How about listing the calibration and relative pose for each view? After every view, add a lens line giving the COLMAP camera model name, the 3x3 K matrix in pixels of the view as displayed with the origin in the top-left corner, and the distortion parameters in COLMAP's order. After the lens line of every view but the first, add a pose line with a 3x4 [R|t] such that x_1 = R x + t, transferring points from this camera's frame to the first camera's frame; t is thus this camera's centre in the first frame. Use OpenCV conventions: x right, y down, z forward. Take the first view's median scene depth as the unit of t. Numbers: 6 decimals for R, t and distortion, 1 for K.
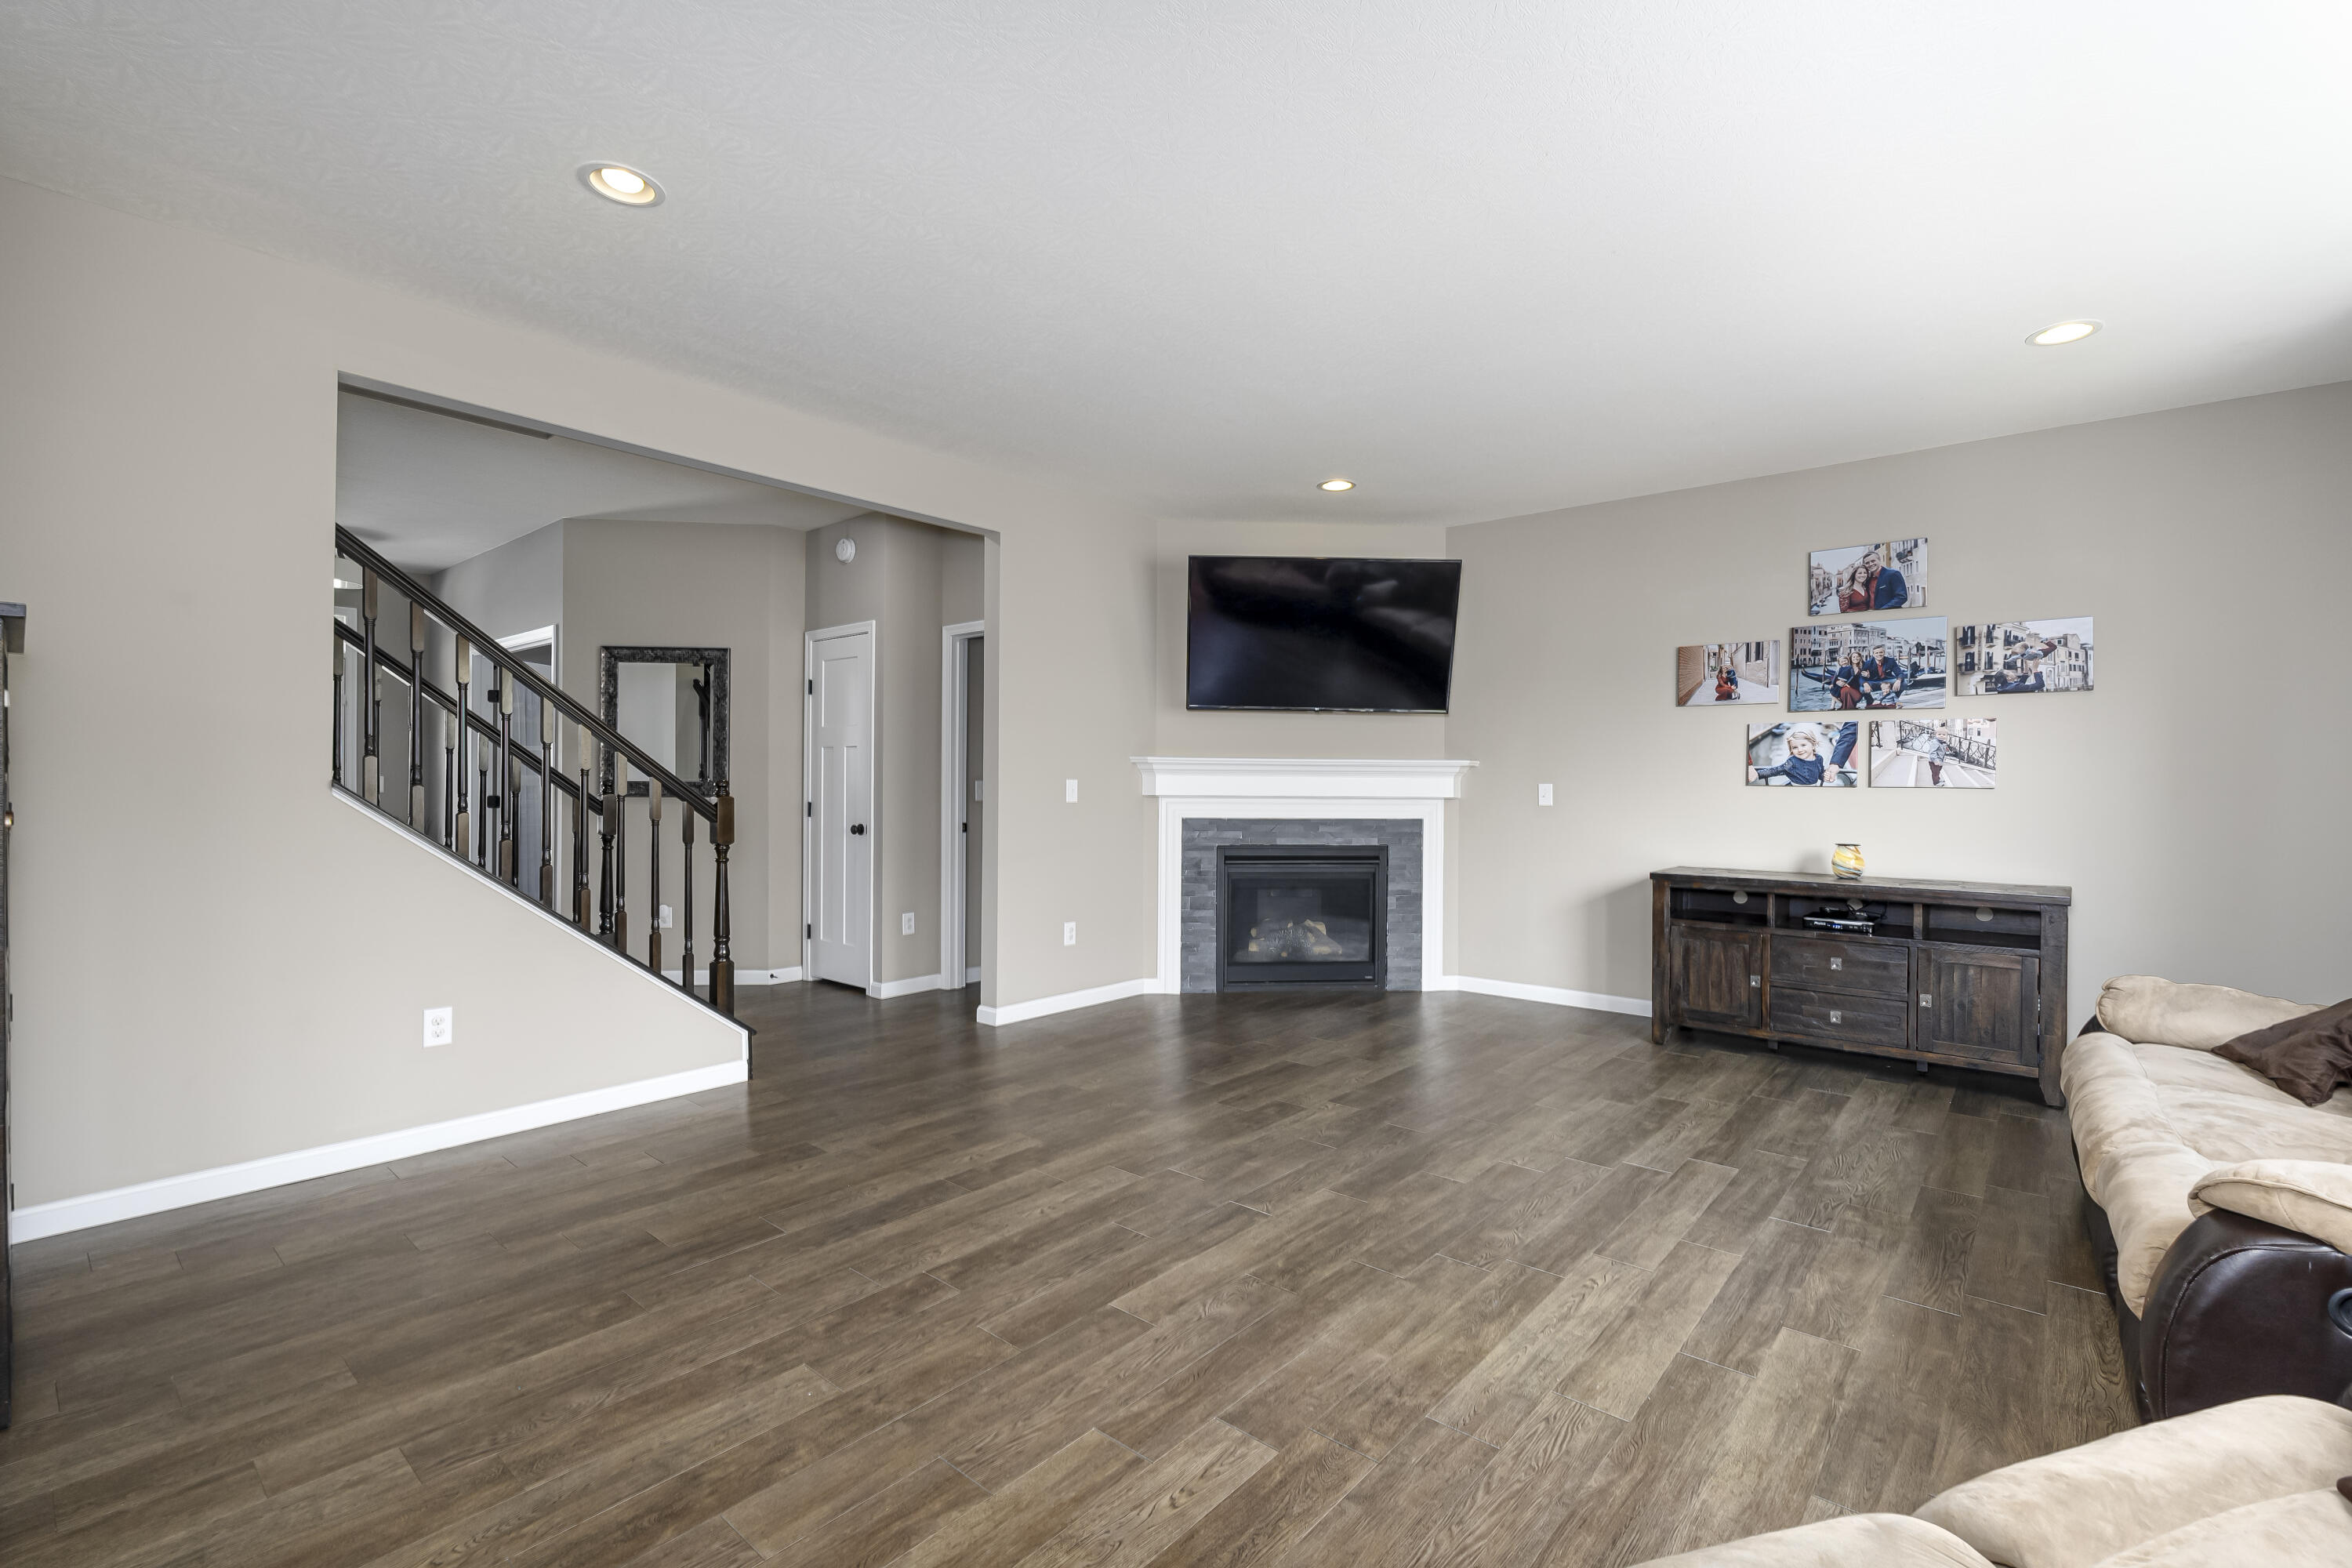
lens RADIAL K [[1030.1, 0, 1198.2], [0, 1030.1, 783.3], [0, 0, 1]] dist [-0.006962, 0.001655]
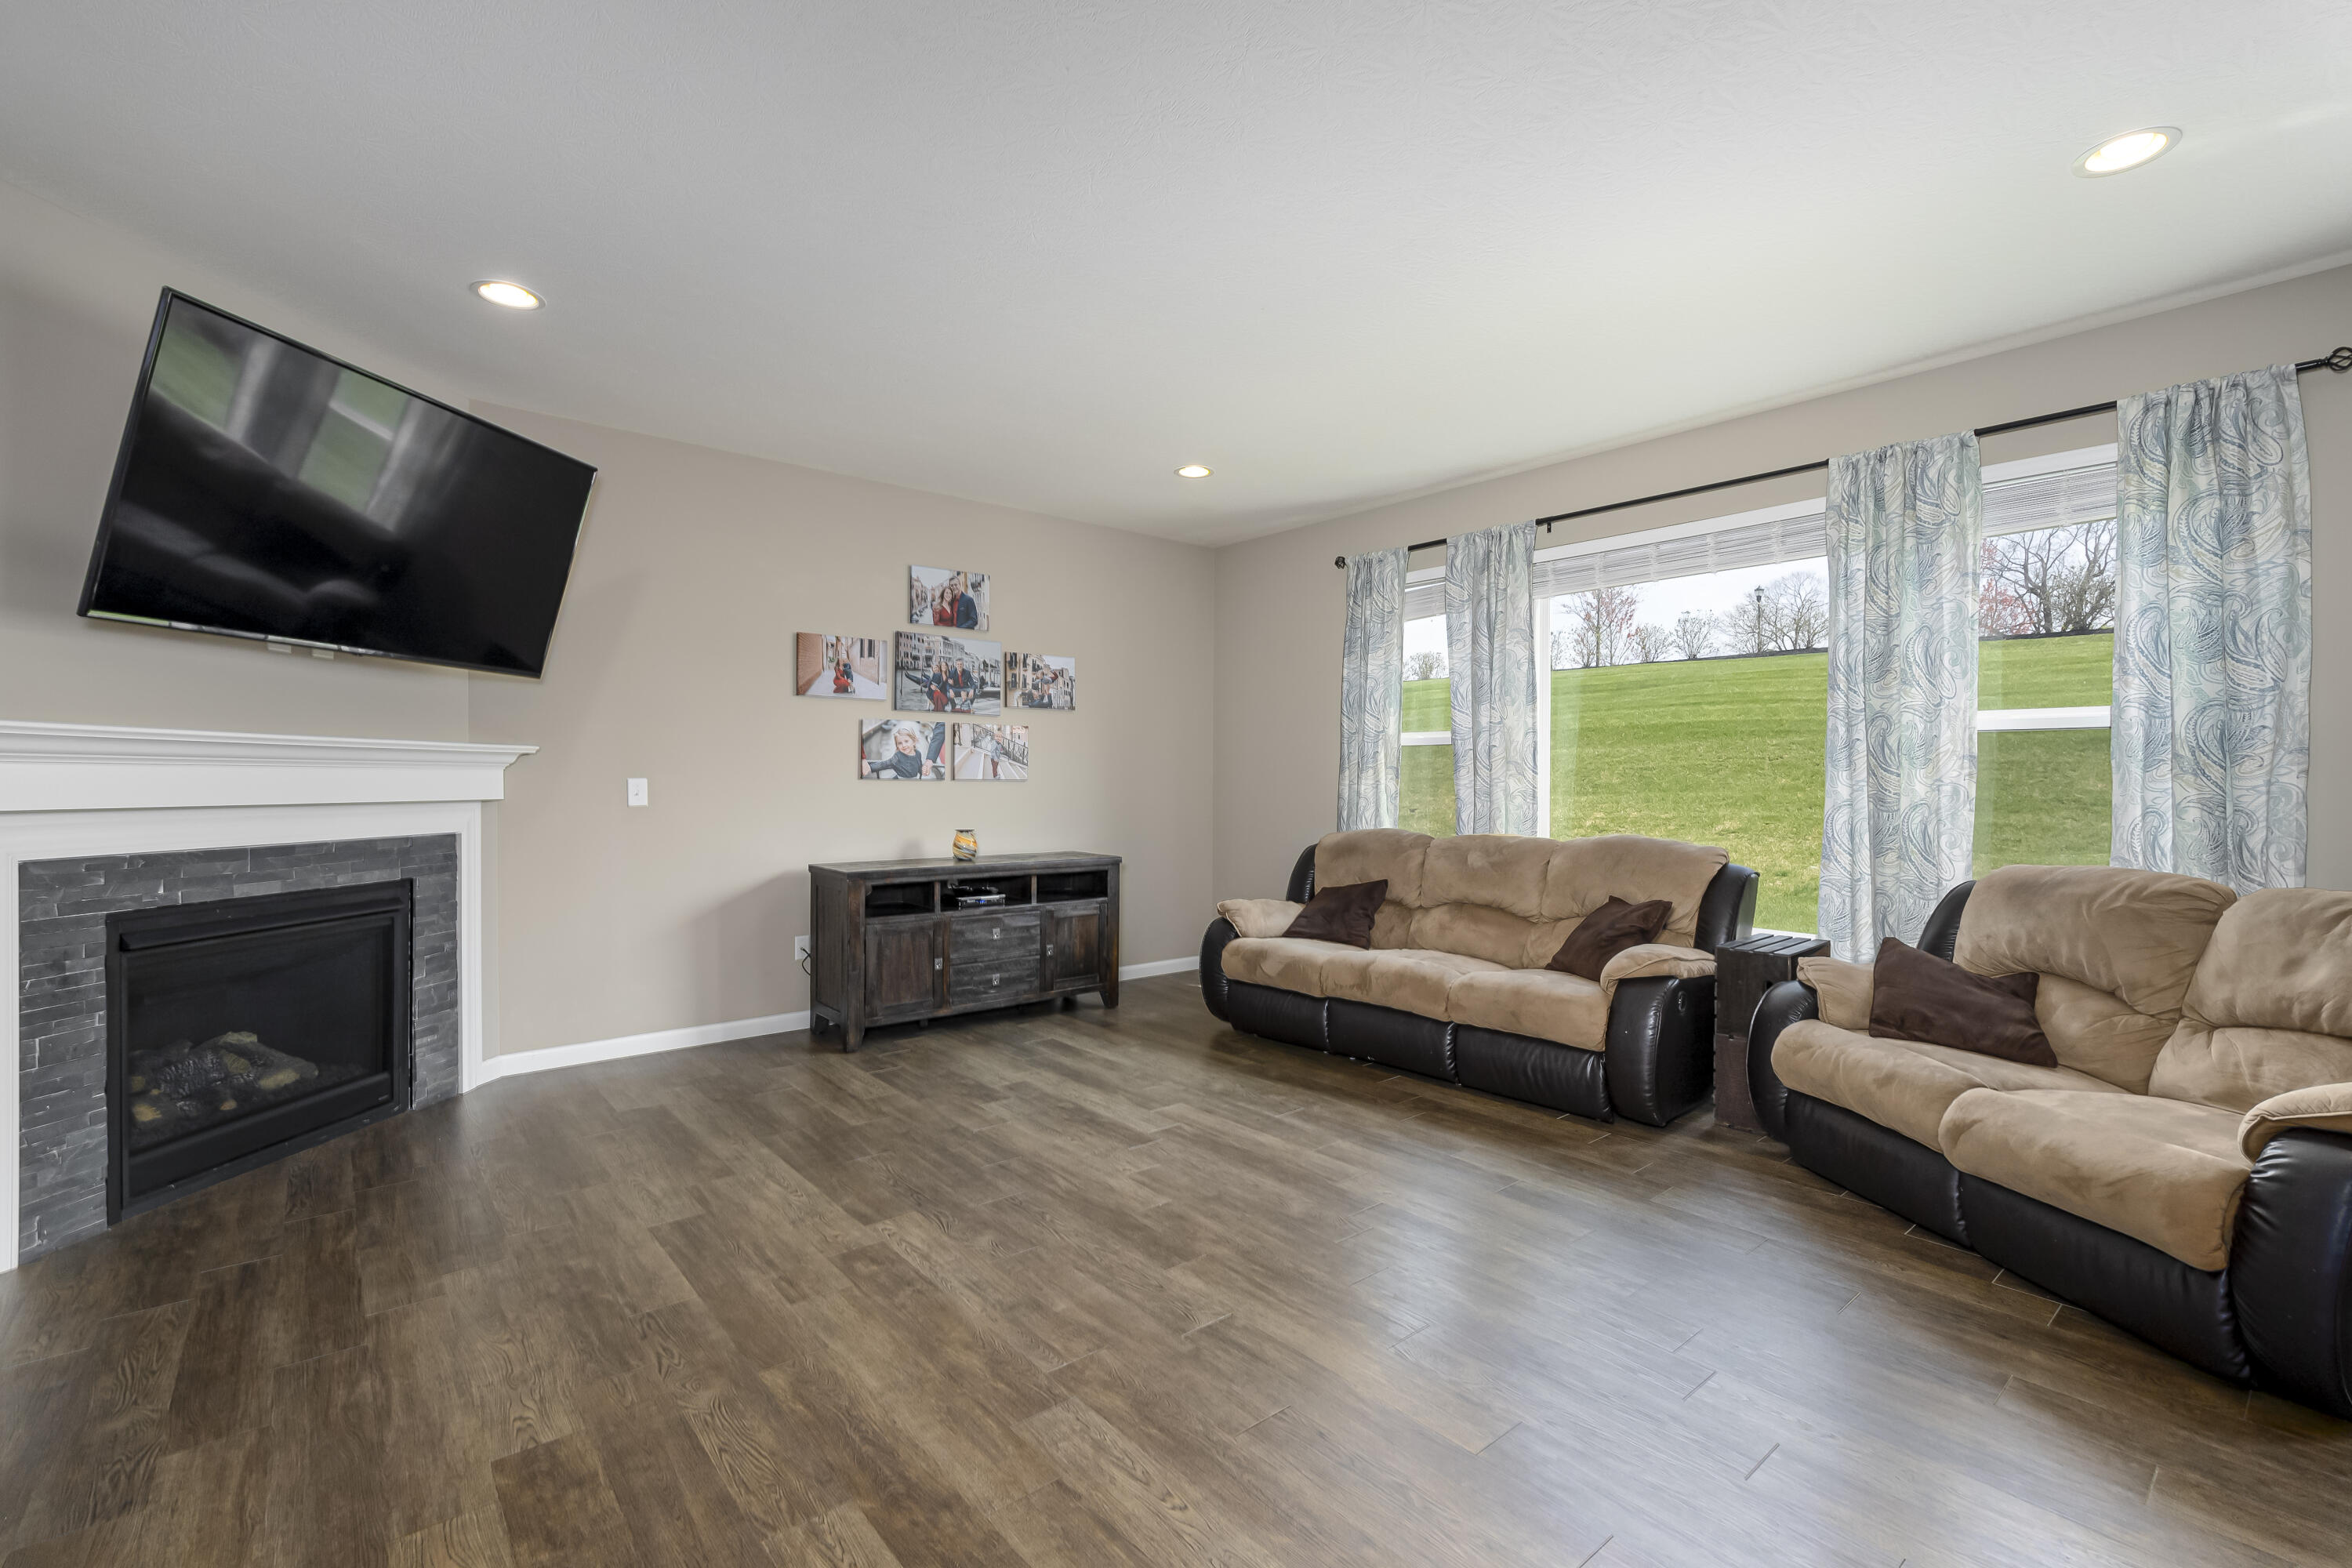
lens RADIAL K [[1030.1, 0, 1195.0], [0, 1030.1, 780.6], [0, 0, 1]] dist [-0.006962, 0.001655]
pose [[0.166304, -0.009430, 0.986029, -0.448959], [-0.001207, 0.999952, 0.009767, -0.007456], [-0.986074, -0.002815, 0.166285, 0.544833]]
